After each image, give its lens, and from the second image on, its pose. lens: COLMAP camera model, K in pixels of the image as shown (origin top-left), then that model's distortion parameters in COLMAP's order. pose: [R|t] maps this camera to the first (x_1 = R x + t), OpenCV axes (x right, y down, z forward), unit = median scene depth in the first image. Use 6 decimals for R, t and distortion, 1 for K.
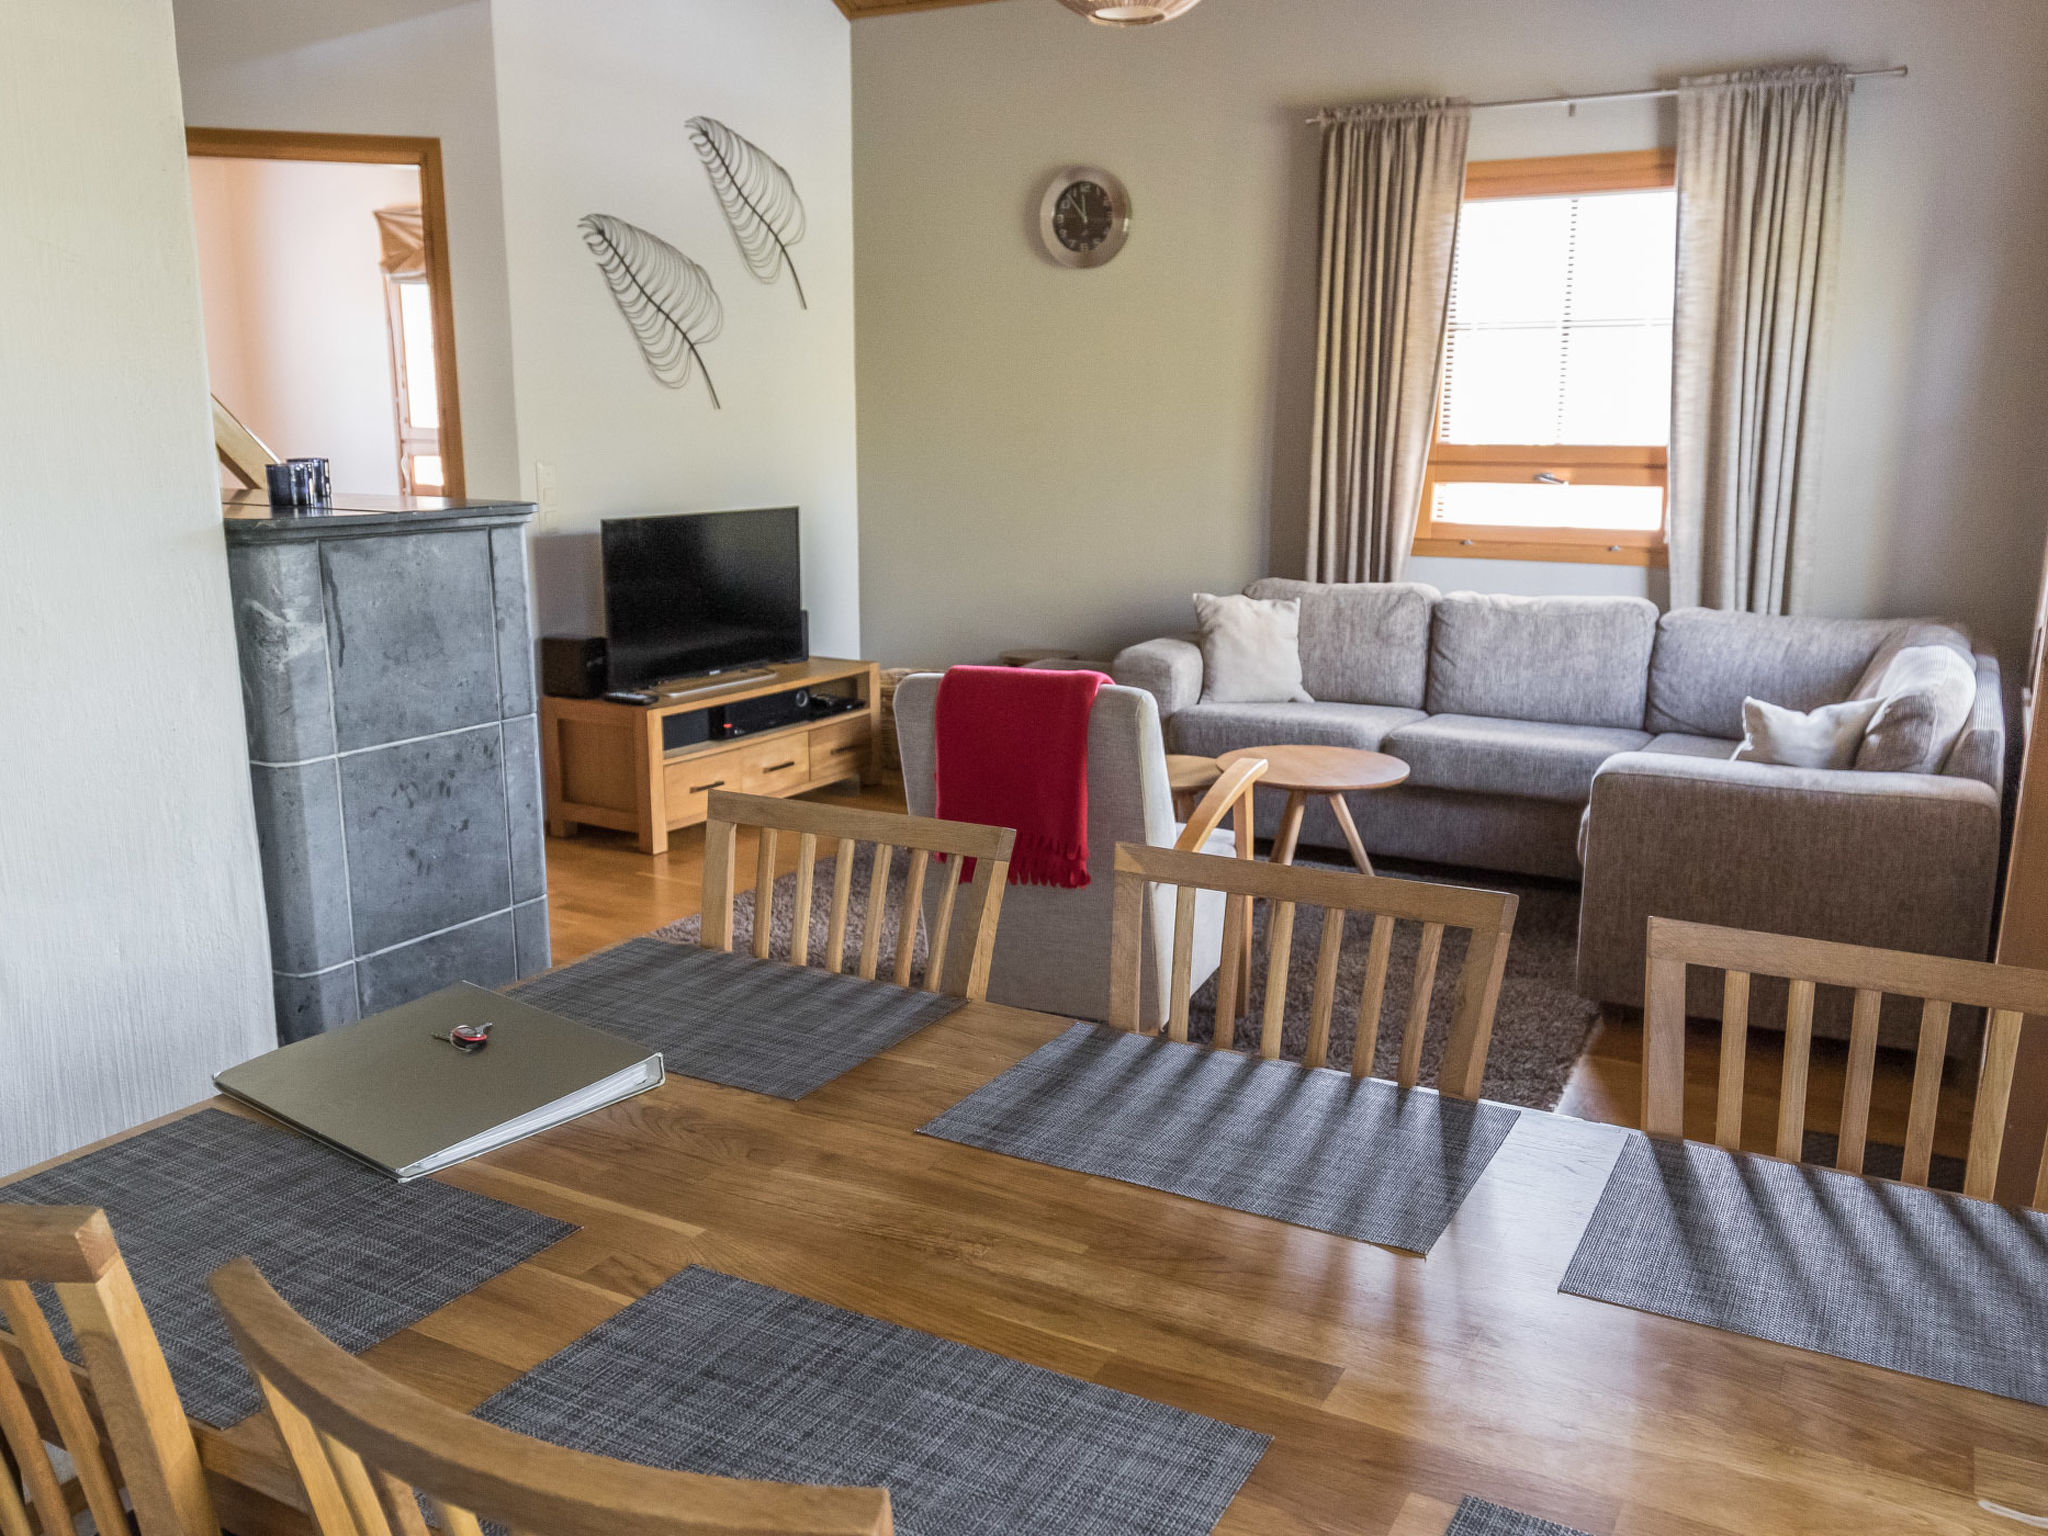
lens RADIAL K [[1675.7, 0, 1024.0], [0, 1675.7, 768.0], [0, 0, 1]] dist [-0.002227, -0.003139]
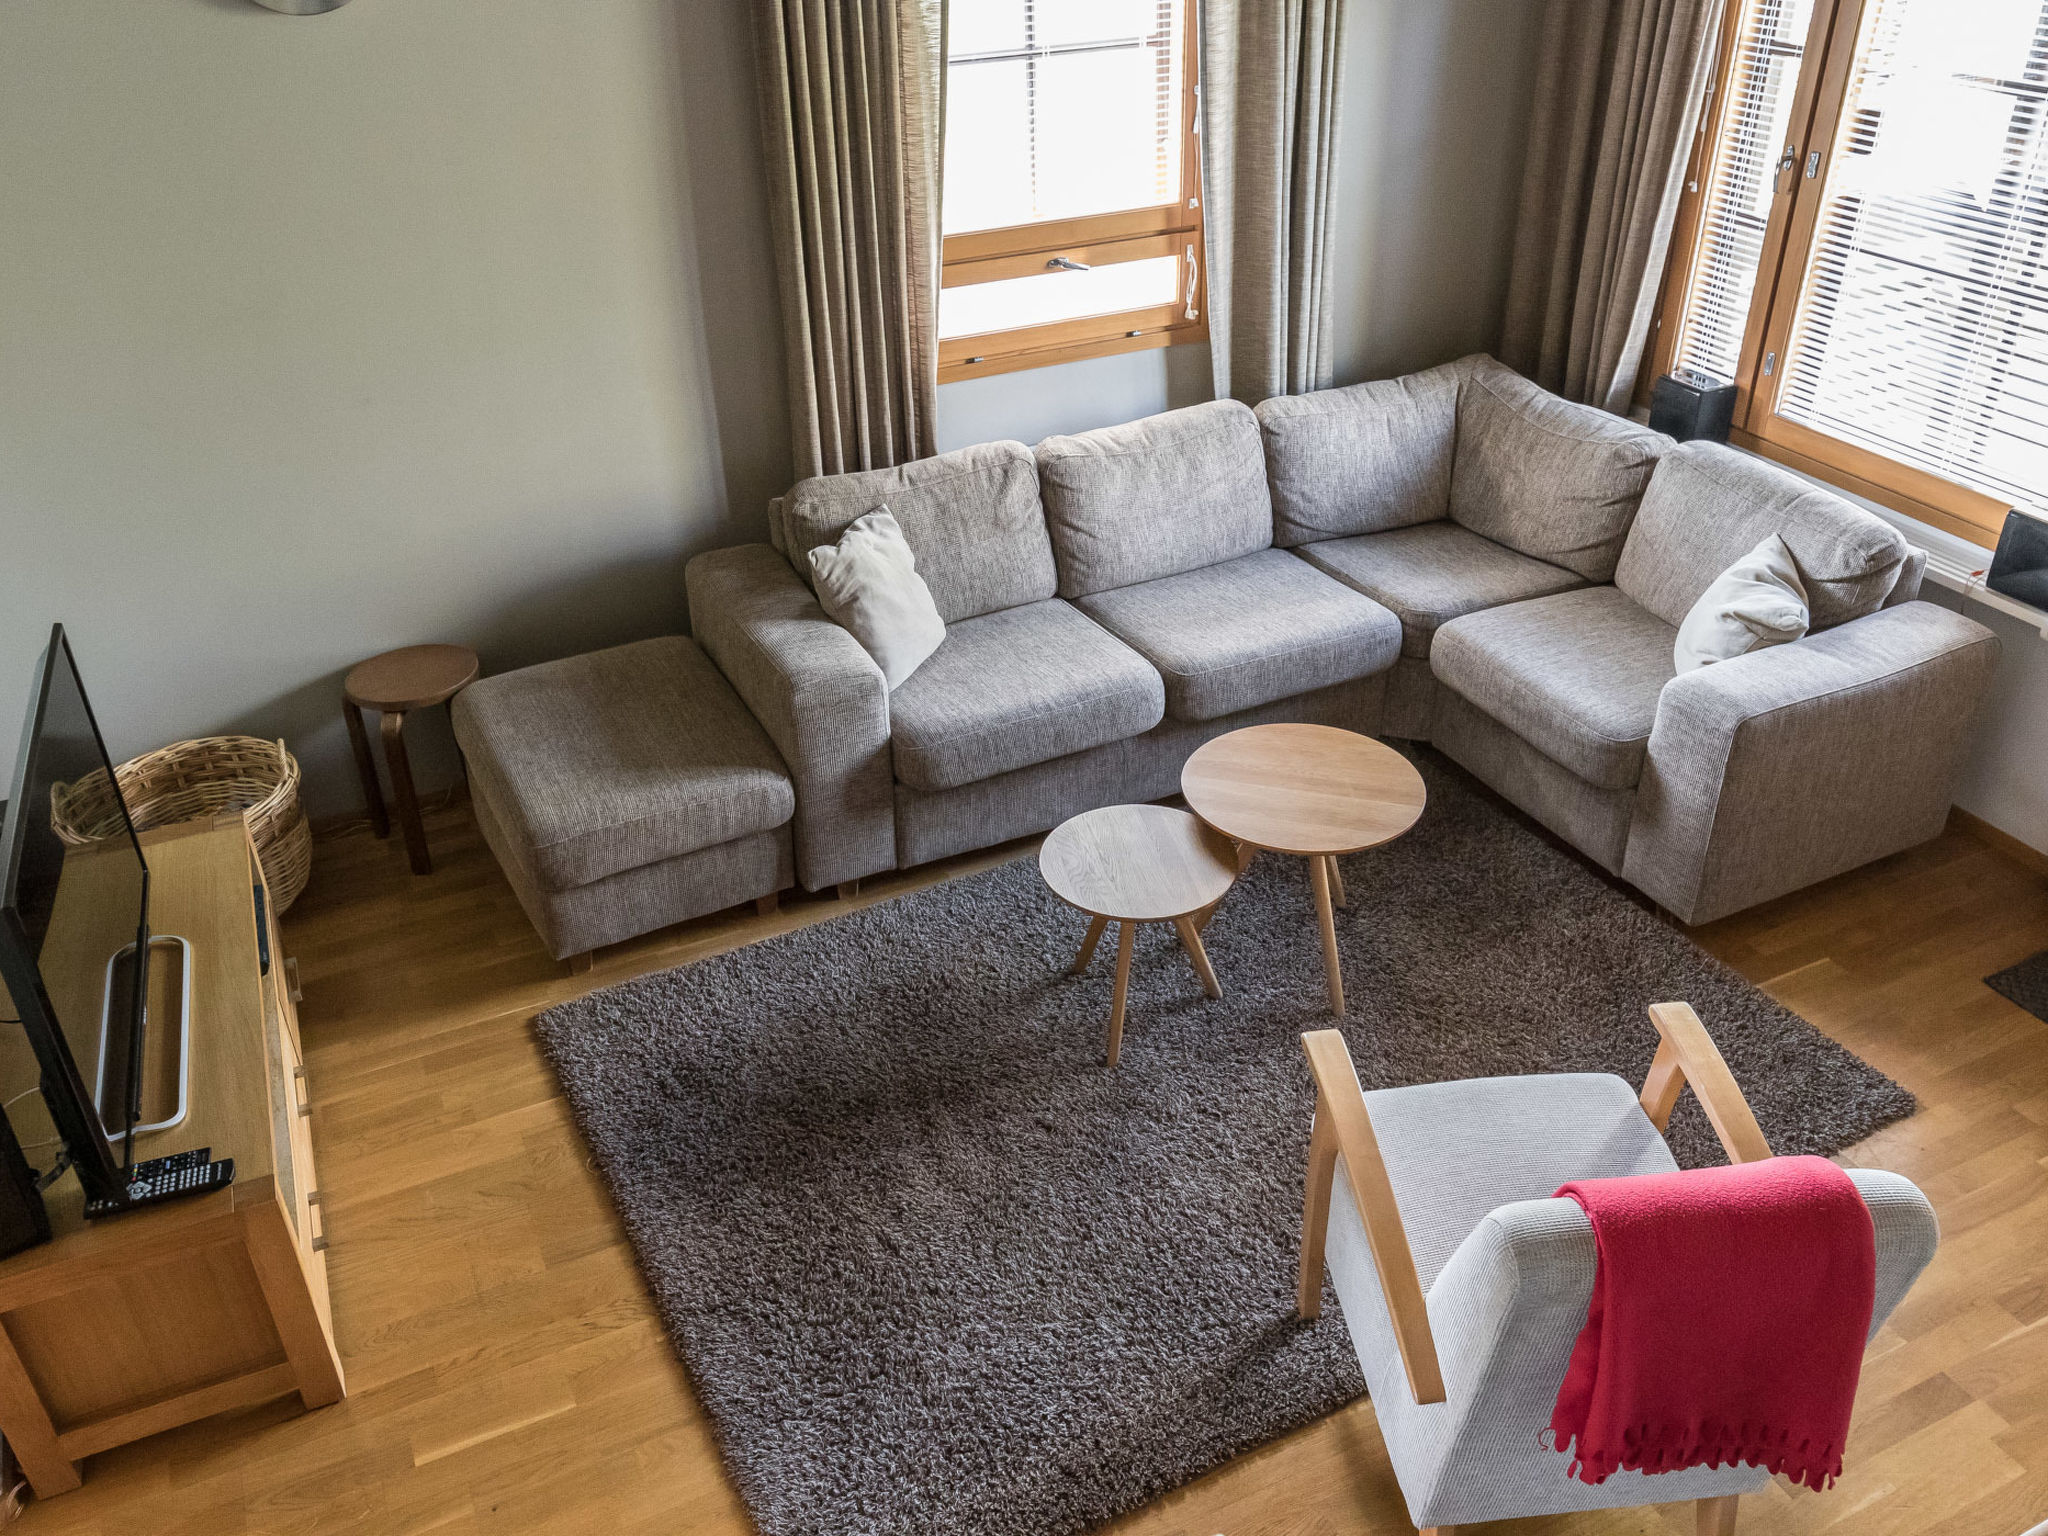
lens RADIAL K [[1675.7, 0, 1024.0], [0, 1675.7, 768.0], [0, 0, 1]] dist [-0.002227, -0.003139]
pose [[0.581617, -0.433289, 0.688464, -0.369089], [0.191711, 0.895509, 0.401636, -0.292906], [-0.790550, -0.101612, 0.603909, 0.524730]]
